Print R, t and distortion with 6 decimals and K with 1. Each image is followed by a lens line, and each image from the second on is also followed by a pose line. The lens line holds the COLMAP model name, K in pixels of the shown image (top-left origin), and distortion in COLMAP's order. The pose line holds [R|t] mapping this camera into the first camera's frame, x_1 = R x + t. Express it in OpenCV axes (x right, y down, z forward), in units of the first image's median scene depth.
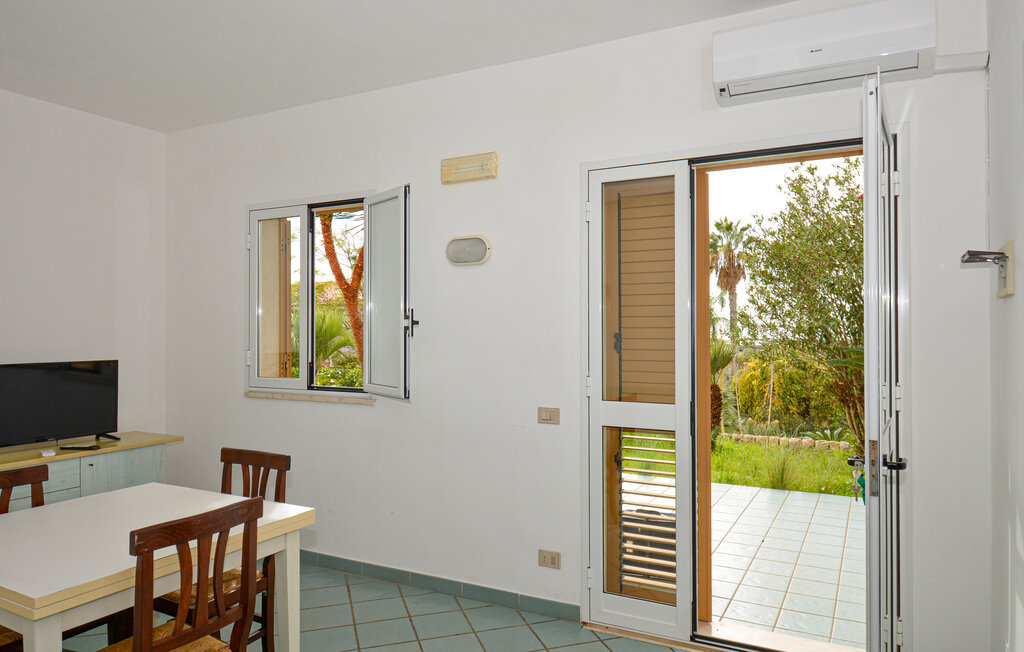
lens RADIAL K [[672.2, 0, 499.2], [0, 672.2, 326.6], [0, 0, 1]] dist [-0.003231, -0.000984]
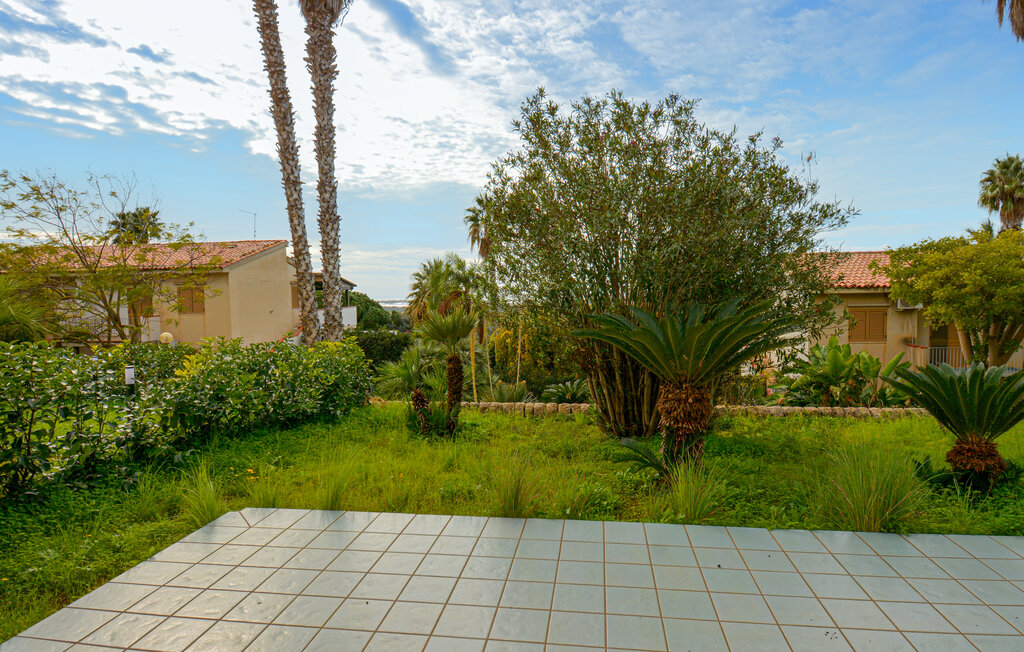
lens RADIAL K [[604.3, 0, 509.2], [0, 604.3, 320.7], [0, 0, 1]] dist [0.023834, -0.036841]
pose [[0.935861, -0.029298, 0.351149, 0.120967], [0.012449, 0.998664, 0.050146, 0.000434], [-0.352149, -0.042558, 0.934976, 0.255304]]
